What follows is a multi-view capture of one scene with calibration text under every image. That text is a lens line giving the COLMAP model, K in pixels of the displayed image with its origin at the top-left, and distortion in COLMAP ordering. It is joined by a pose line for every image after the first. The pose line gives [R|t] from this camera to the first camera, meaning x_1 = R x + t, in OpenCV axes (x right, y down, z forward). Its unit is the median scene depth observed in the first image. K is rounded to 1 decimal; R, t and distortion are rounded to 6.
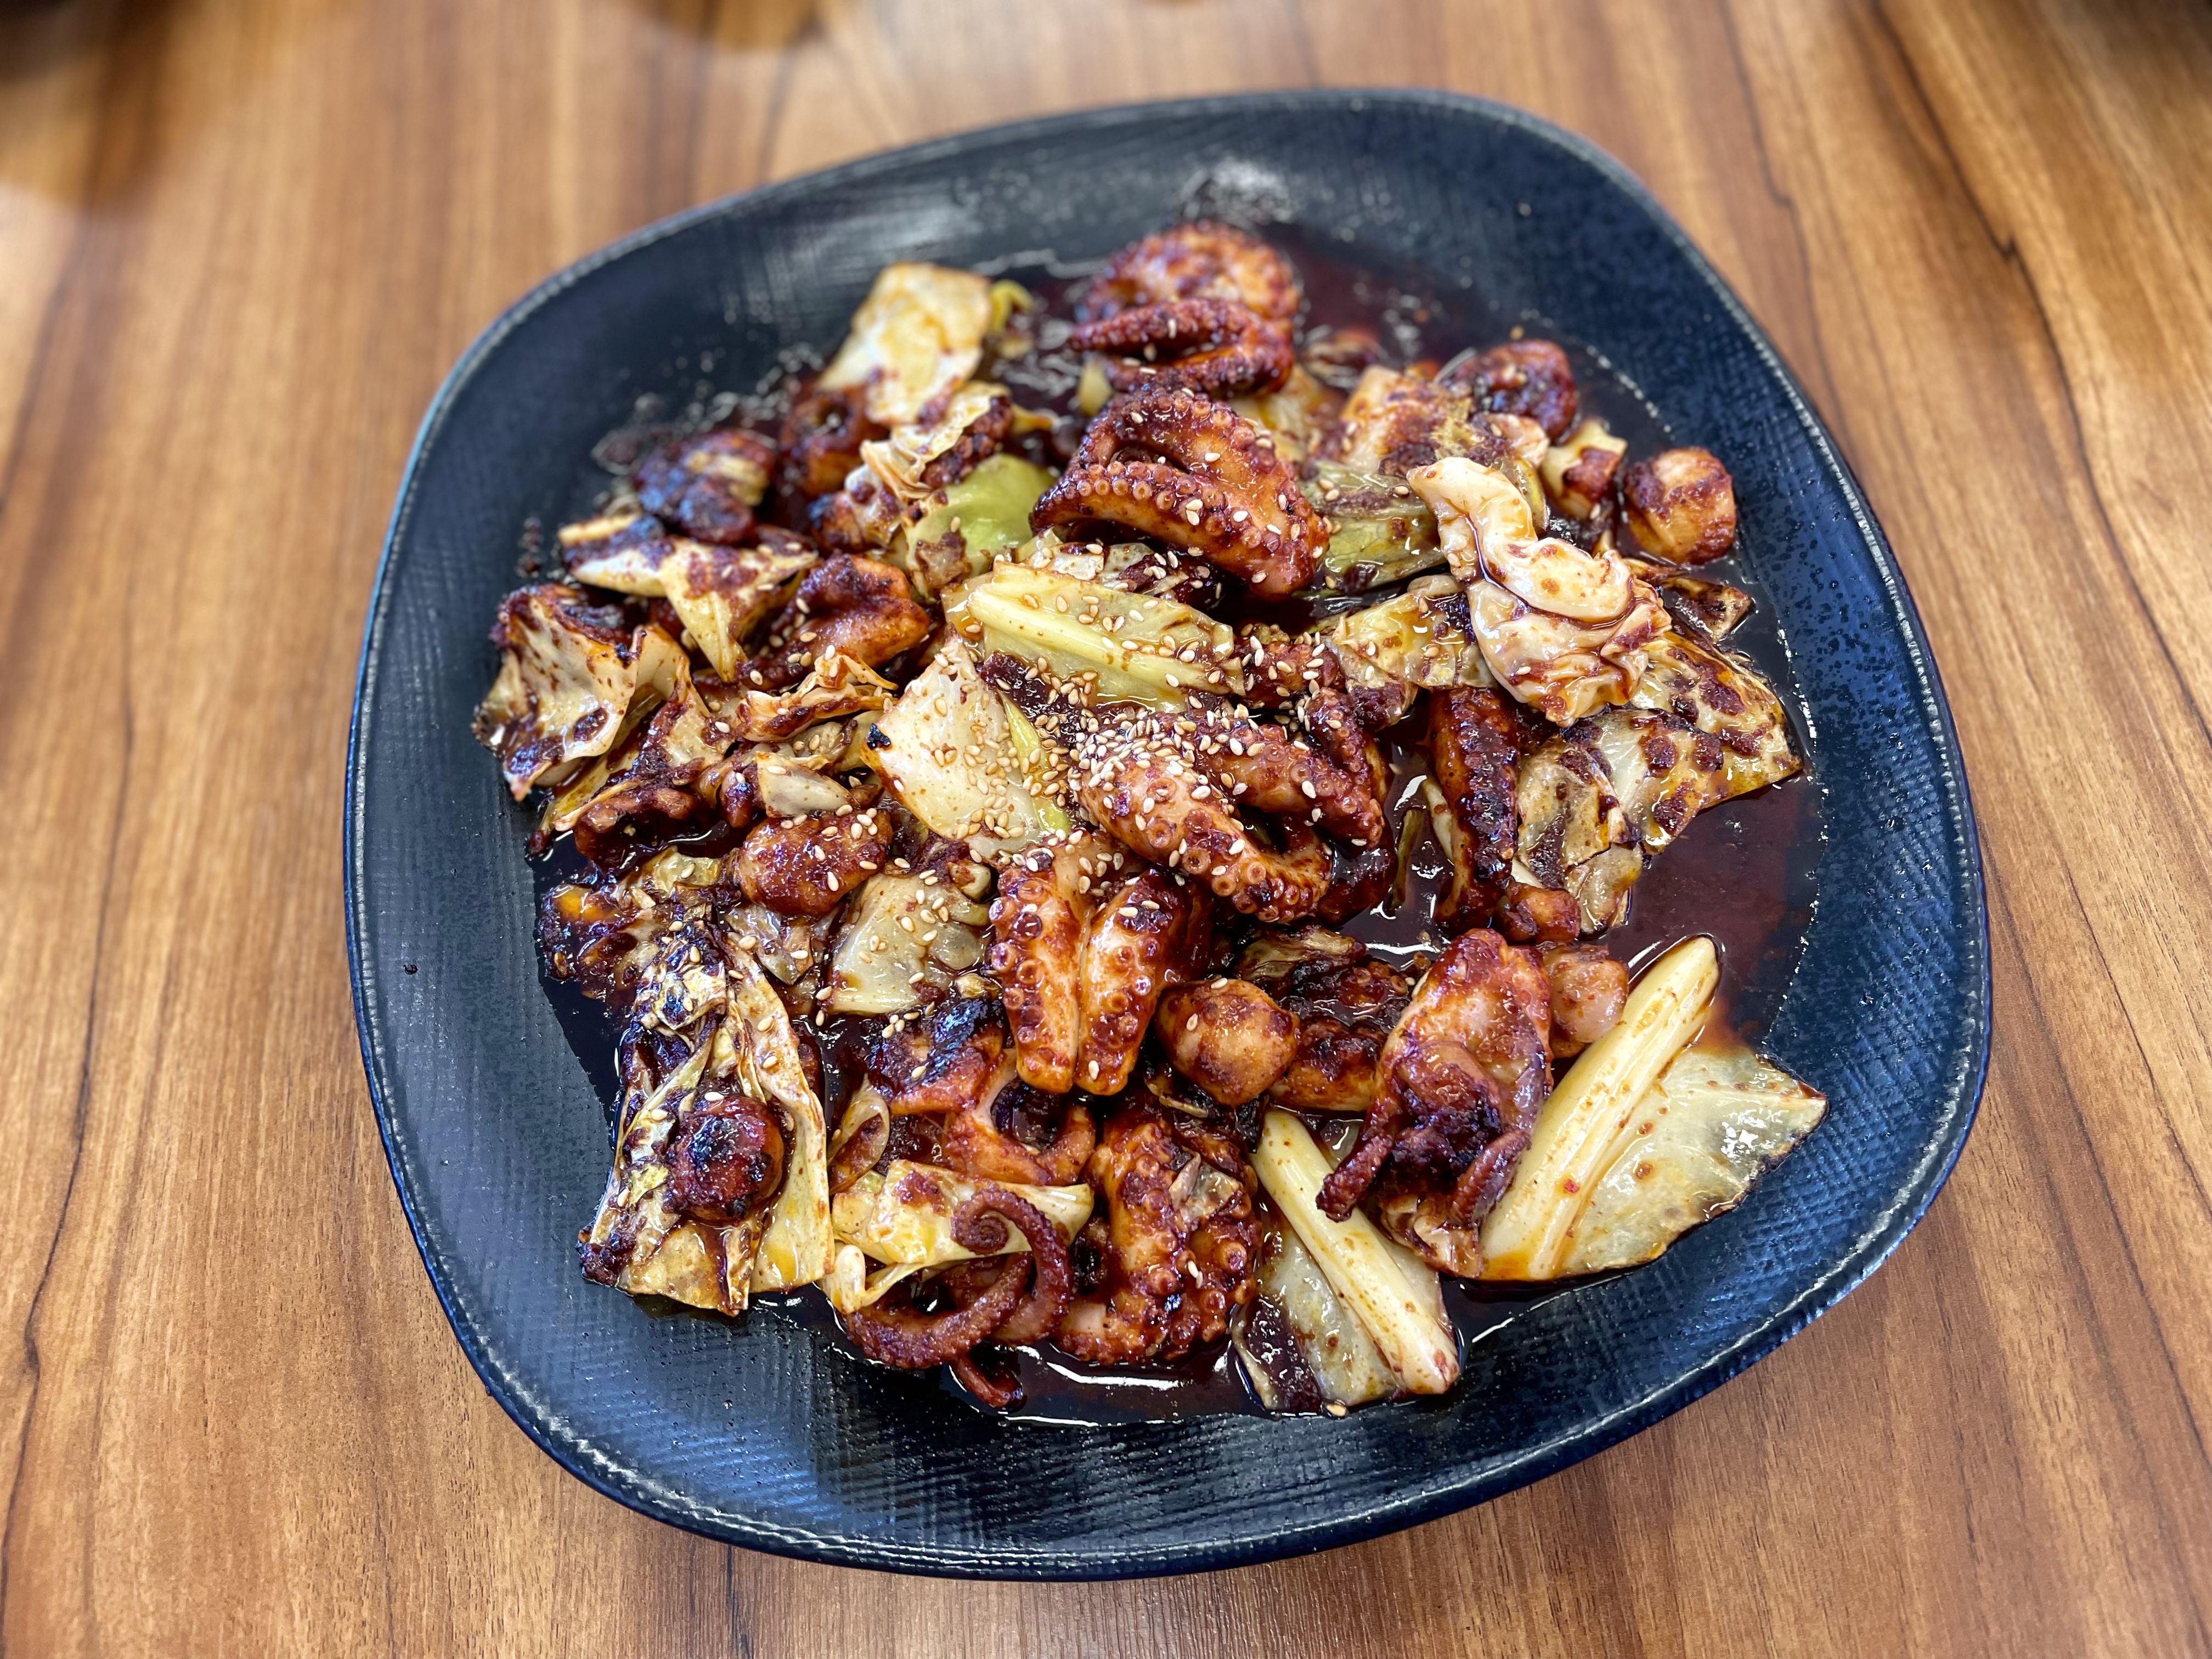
lens RADIAL K [[1459.0, 0, 1143.0], [0, 1459.0, 897.4], [0, 0, 1]] dist [0.091496, -0.091101]
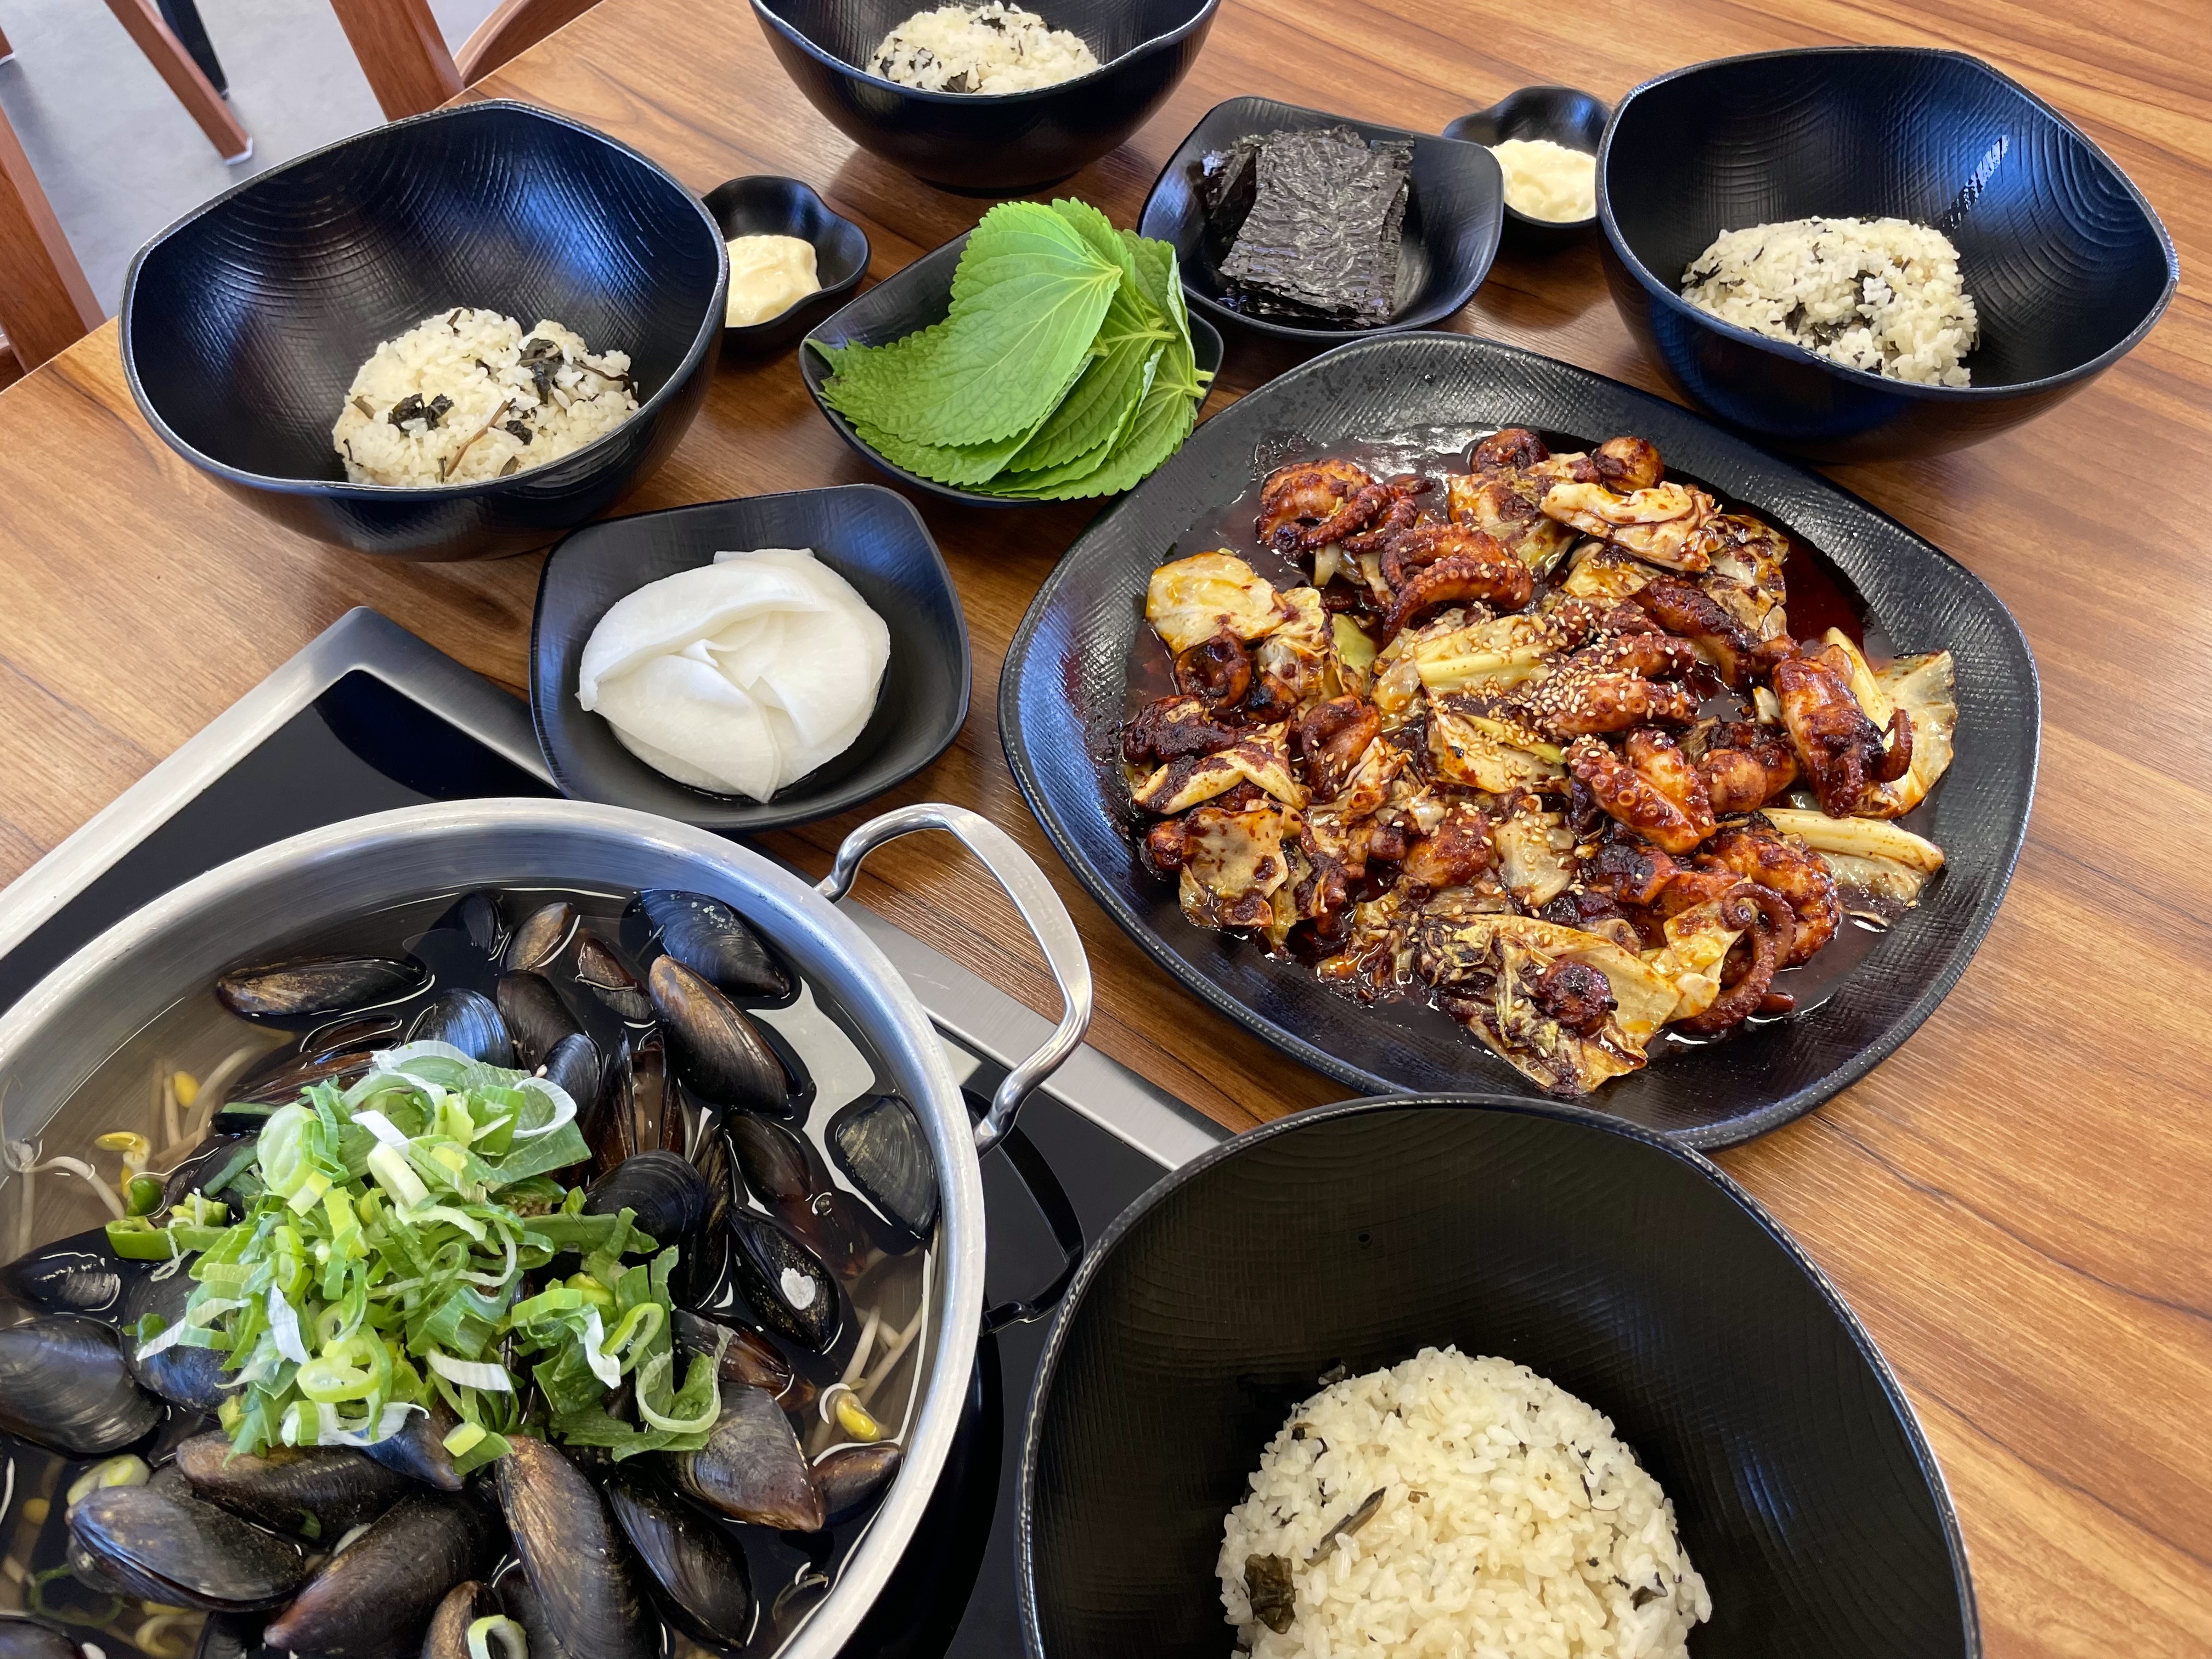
lens RADIAL K [[1642.3, 0, 1132.7], [0, 1642.3, 824.4], [0, 0, 1]] dist [0.071598, -0.147894]
pose [[0.766413, -0.496449, 0.407613, -1.230493], [0.583752, 0.803093, -0.119477, -0.036349], [-0.268037, 0.329514, 0.905305, -0.534261]]
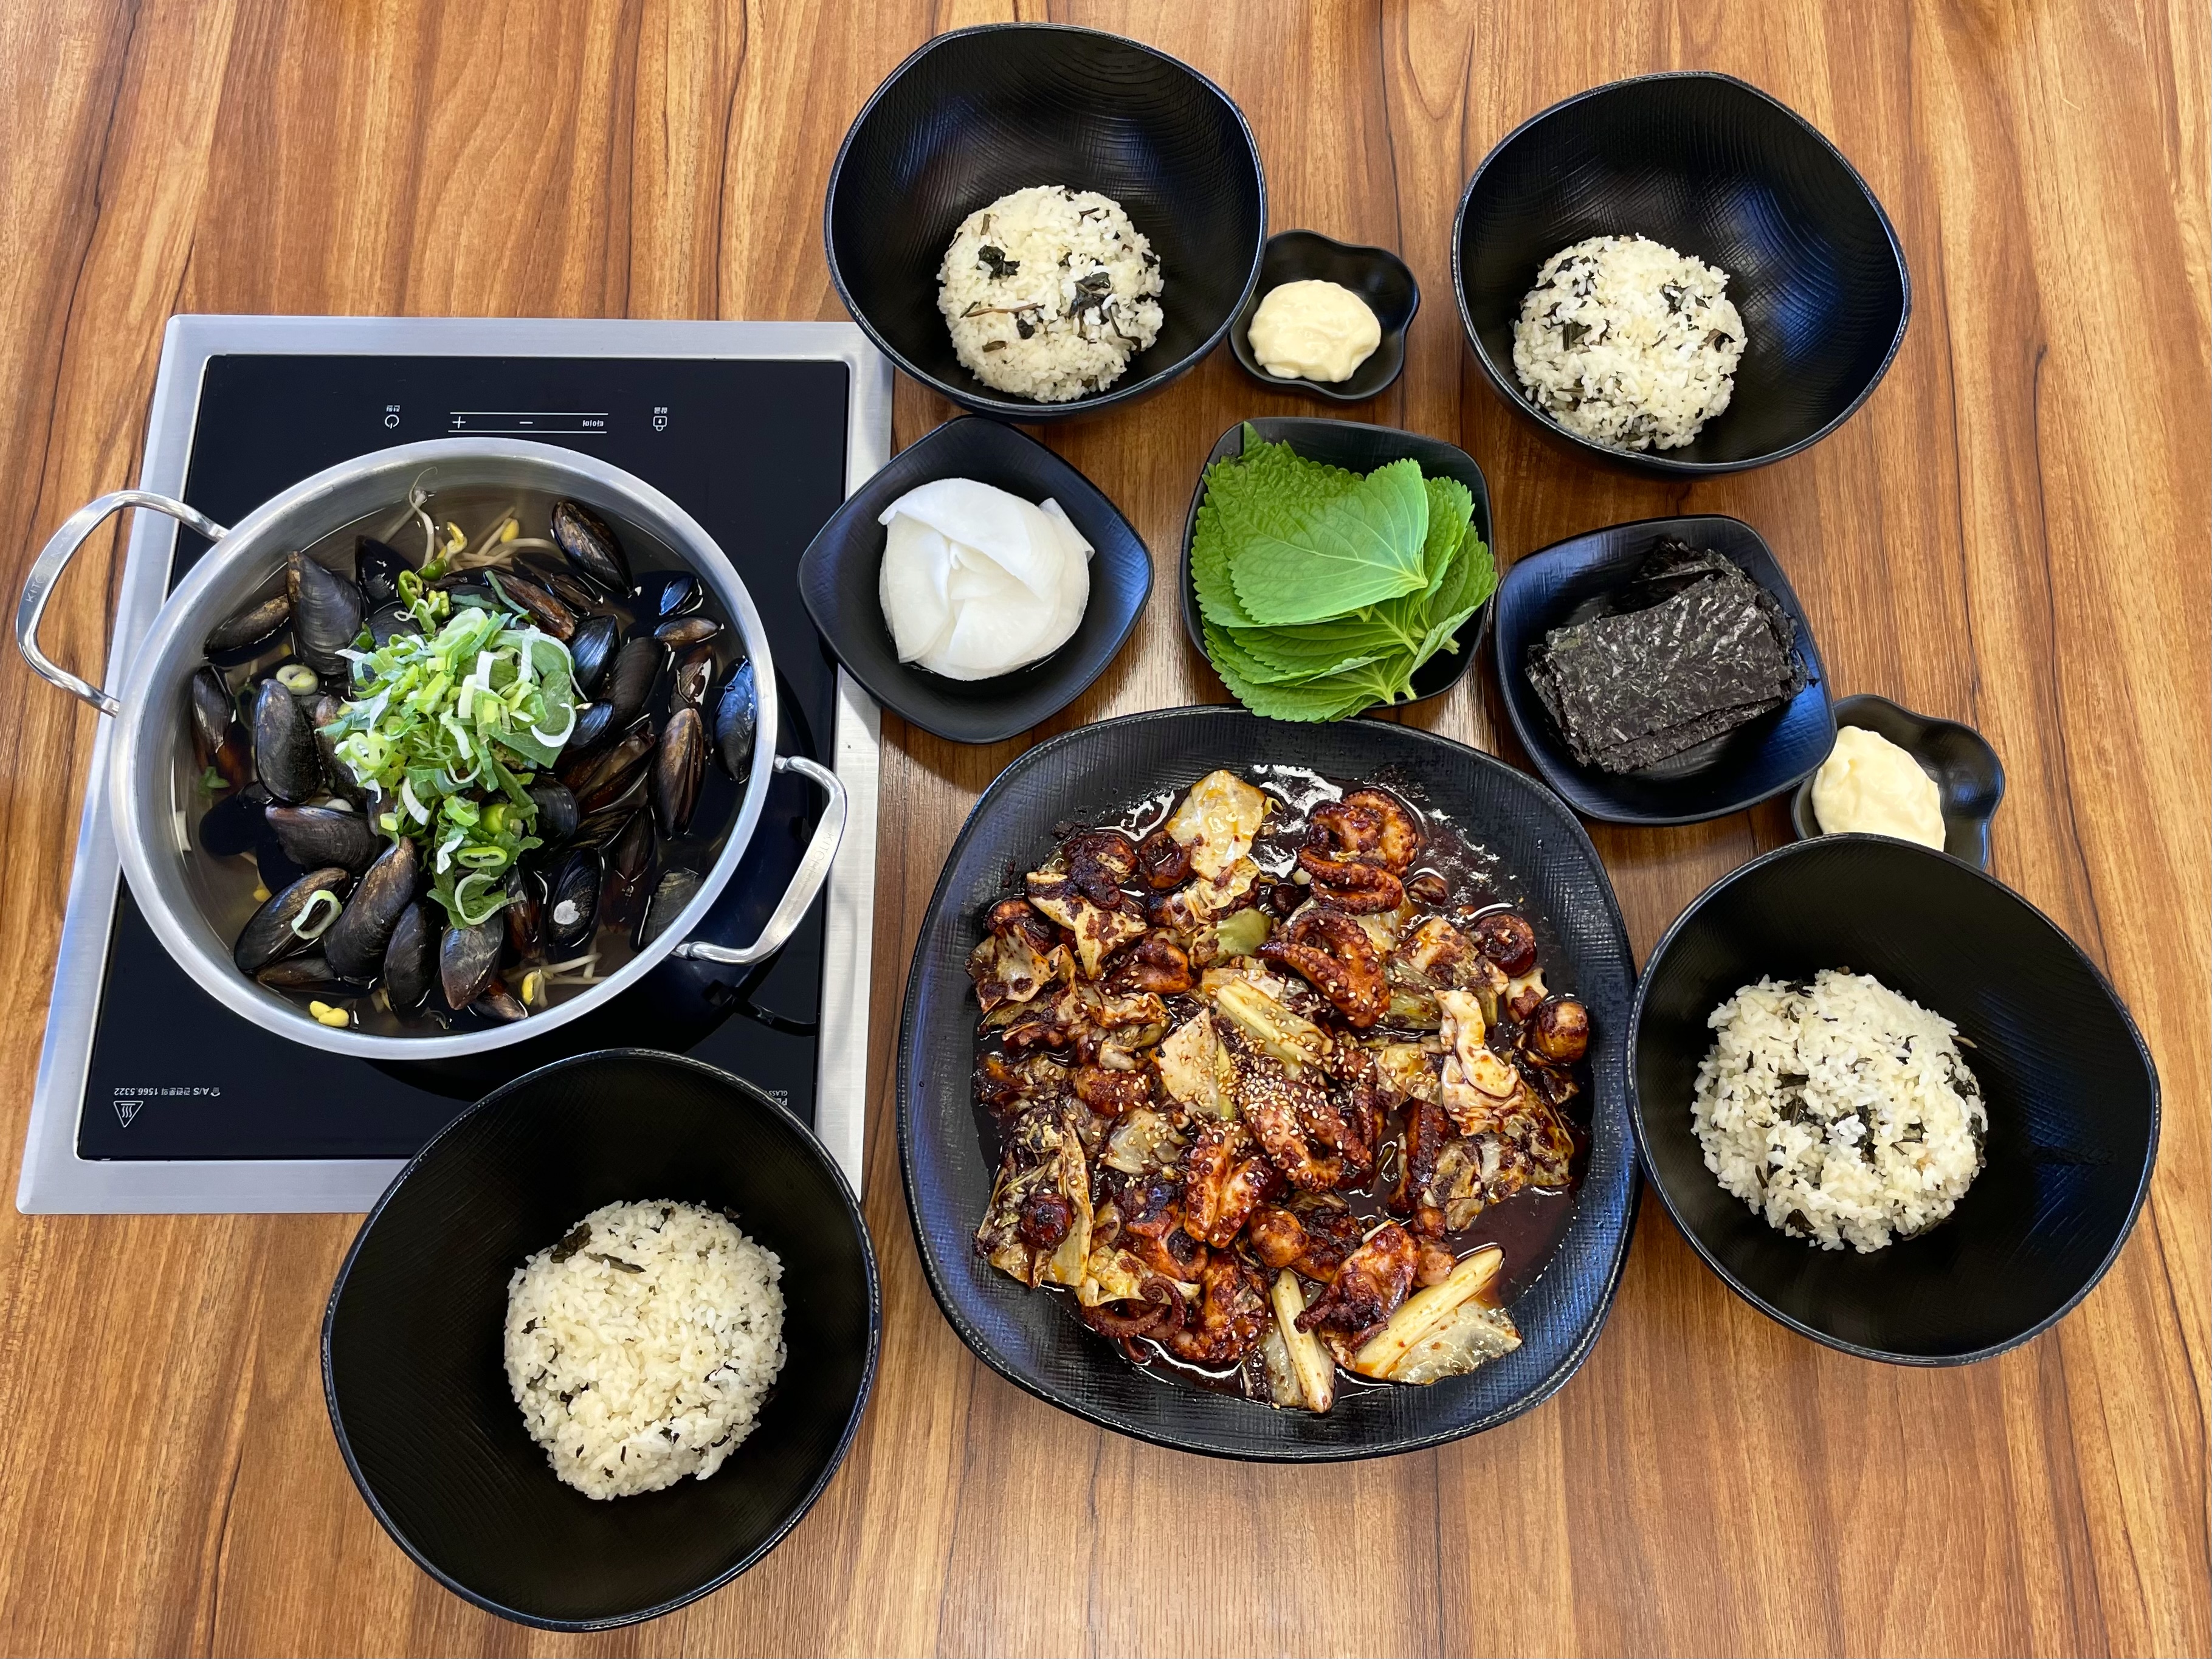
lens RADIAL K [[1642.4, 0, 1132.7], [0, 1642.4, 824.4], [0, 0, 1]] dist [0.071598, -0.147894]
pose [[0.957157, 0.289411, -0.009539, -0.292321], [-0.288155, 0.955219, 0.067250, -0.577244], [0.028575, -0.061620, 0.997691, -1.398436]]
